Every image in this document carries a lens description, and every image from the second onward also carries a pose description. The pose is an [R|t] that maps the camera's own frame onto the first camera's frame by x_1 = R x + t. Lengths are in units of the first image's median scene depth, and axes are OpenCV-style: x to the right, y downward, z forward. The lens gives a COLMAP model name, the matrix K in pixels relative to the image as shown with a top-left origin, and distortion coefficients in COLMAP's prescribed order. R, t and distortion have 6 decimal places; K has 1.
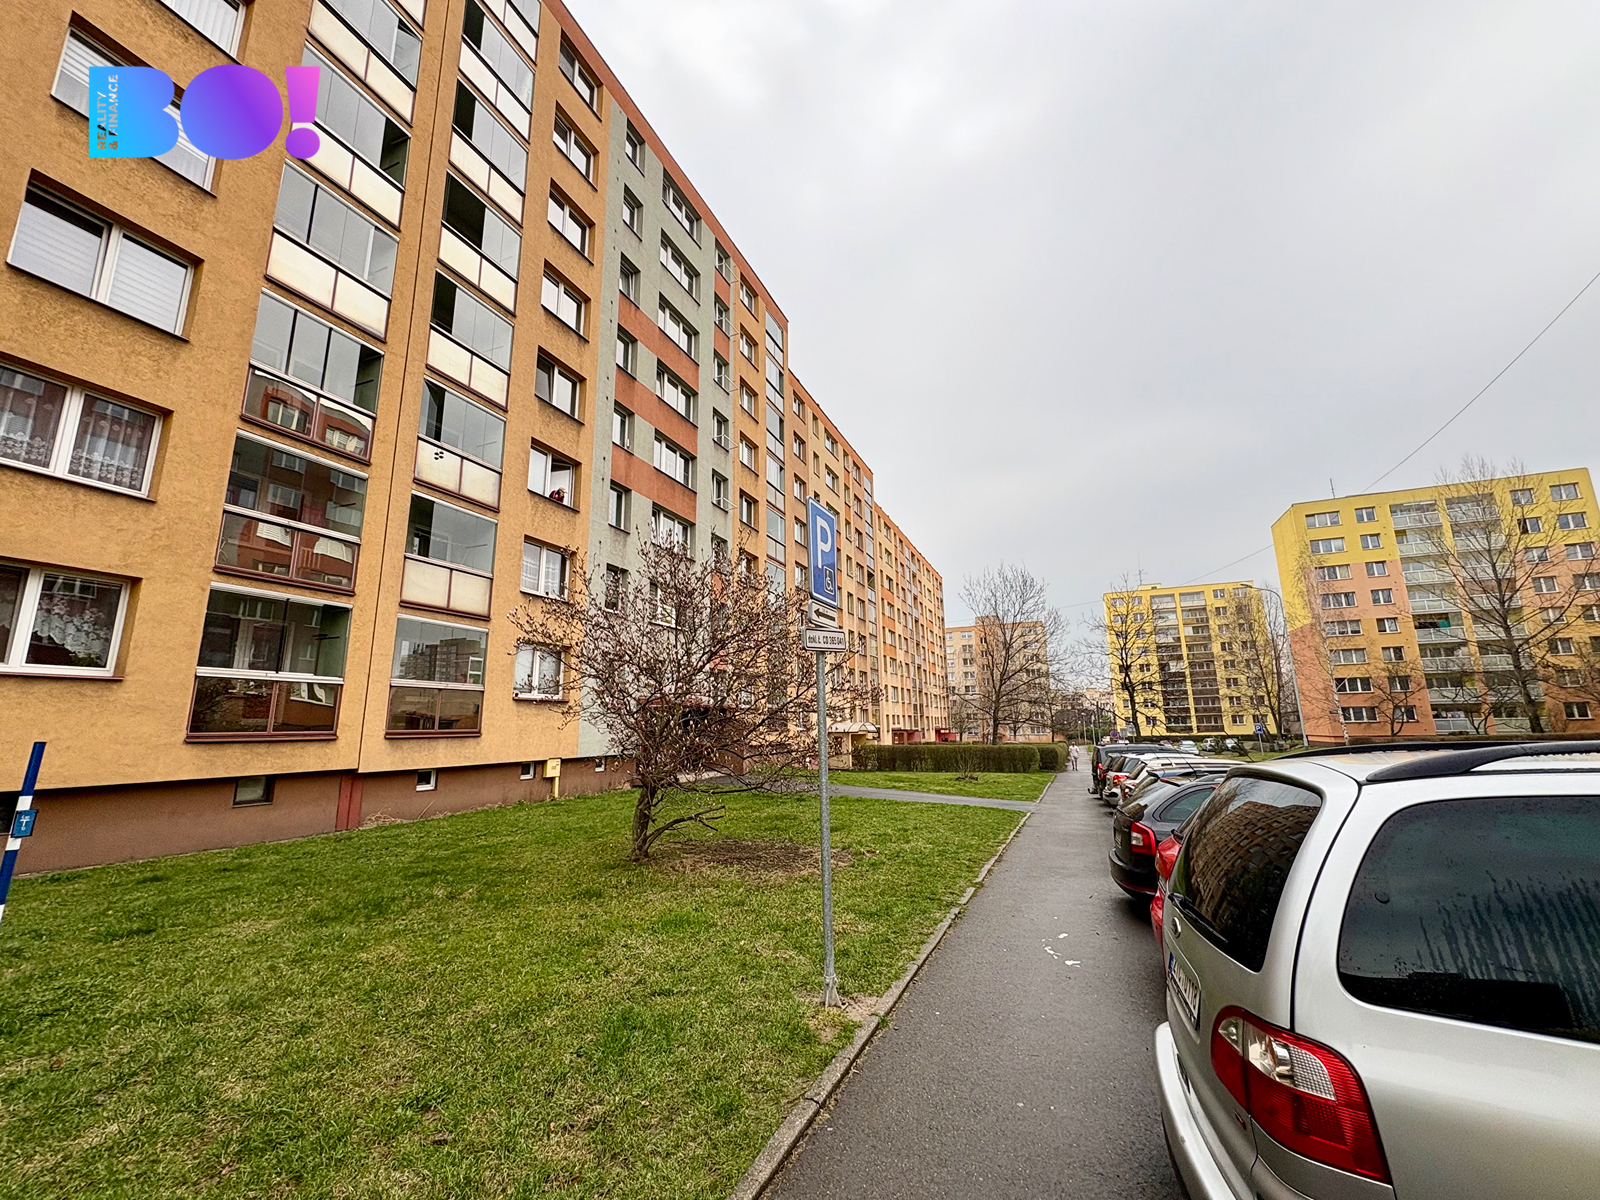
lens RADIAL K [[634.7, 0, 800.9], [0, 634.7, 600.4], [0, 0, 1]] dist [-0.003502, 0.000159]
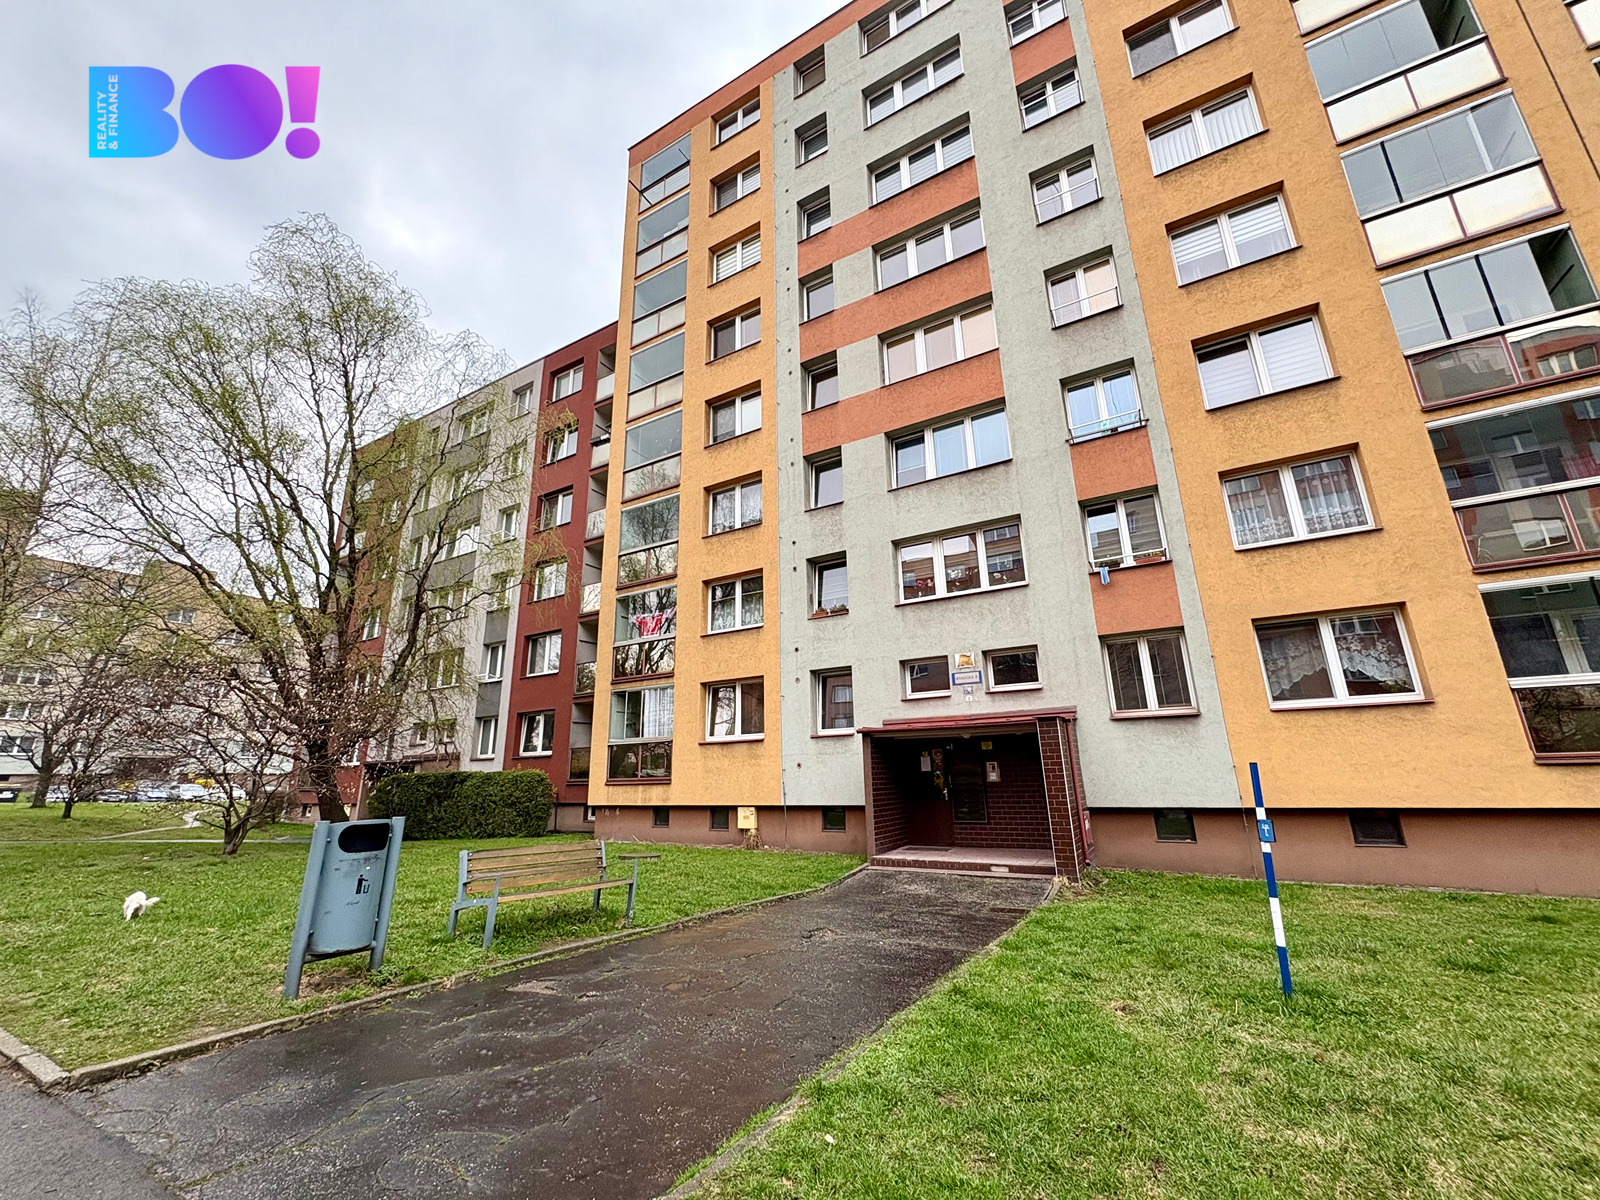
lens RADIAL K [[634.7, 0, 799.9], [0, 634.7, 600.8], [0, 0, 1]] dist [-0.003502, 0.000159]
pose [[-0.129569, -0.246471, -0.960450, 0.060840], [0.213912, 0.938859, -0.269788, 0.029274], [0.968222, -0.240408, -0.068924, 0.125430]]
